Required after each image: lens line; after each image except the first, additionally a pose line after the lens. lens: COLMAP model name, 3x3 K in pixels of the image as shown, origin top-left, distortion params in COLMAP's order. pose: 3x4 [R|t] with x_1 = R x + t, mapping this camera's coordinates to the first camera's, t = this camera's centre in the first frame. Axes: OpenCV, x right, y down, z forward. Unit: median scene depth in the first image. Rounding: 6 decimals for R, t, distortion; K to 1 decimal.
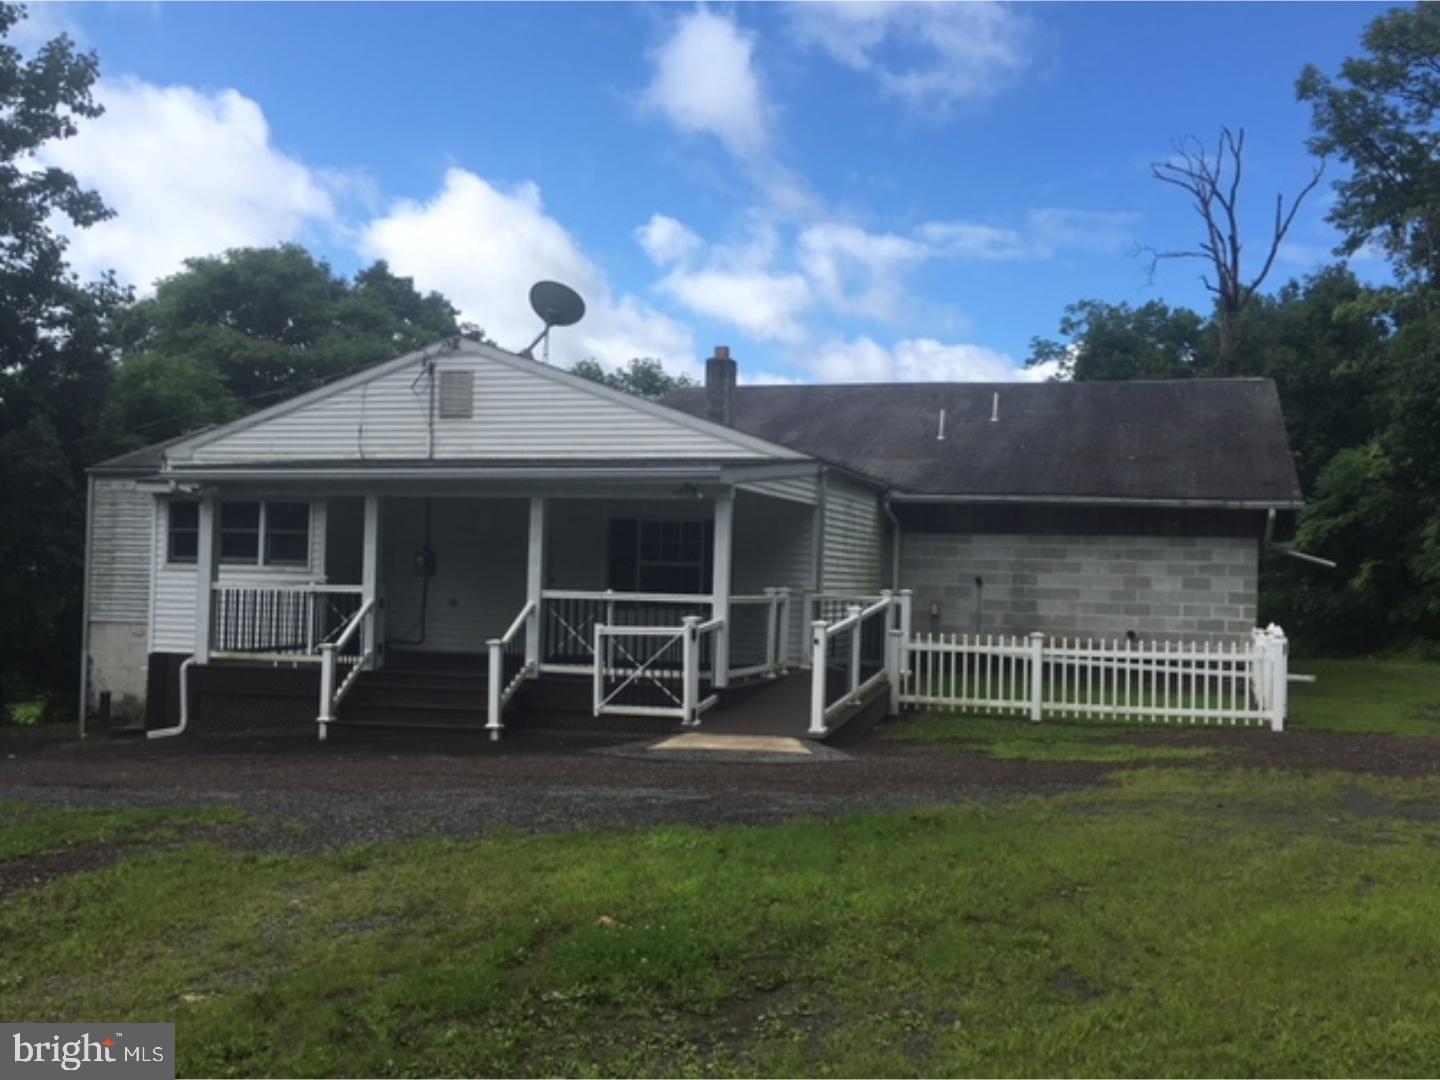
lens RADIAL K [[1508.2, 0, 721.8], [0, 1508.2, 540.1], [0, 0, 1]] dist [0.000630, 0.000000]
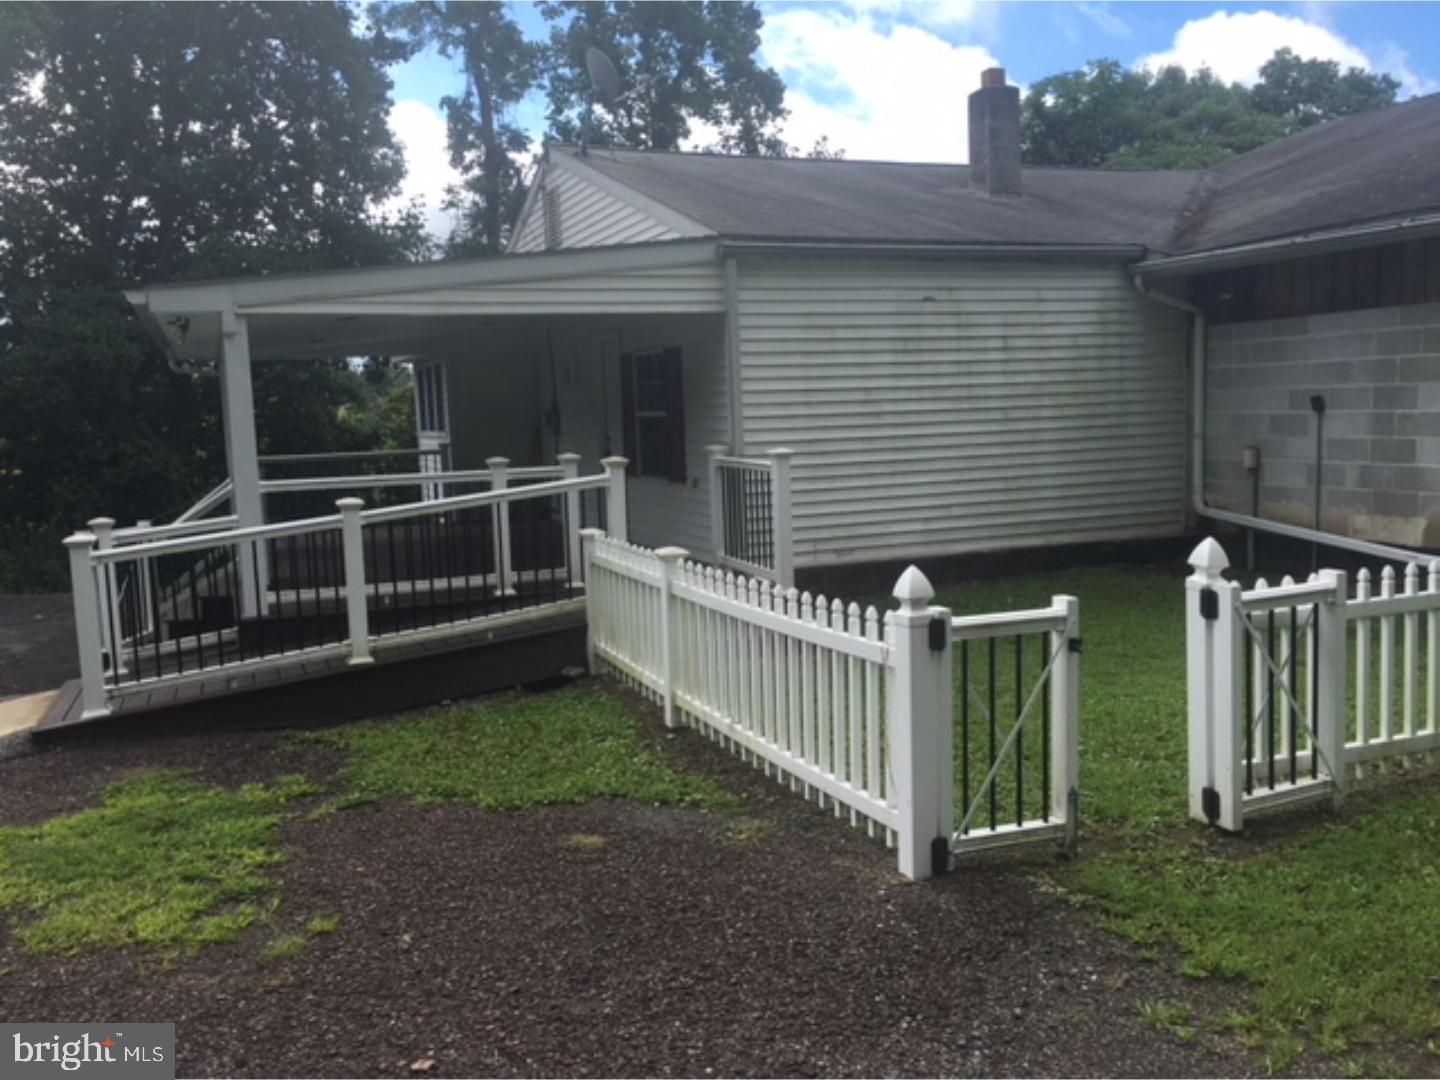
lens RADIAL K [[1228.3, 0, 720.5], [0, 1228.3, 540.0], [0, 0, 1]] dist [0.071328, -0.007957]
pose [[0.634190, 0.037088, -0.772287, 0.377285], [0.069420, 0.992083, 0.104649, 0.014181], [0.770055, -0.119979, 0.626595, 0.560890]]
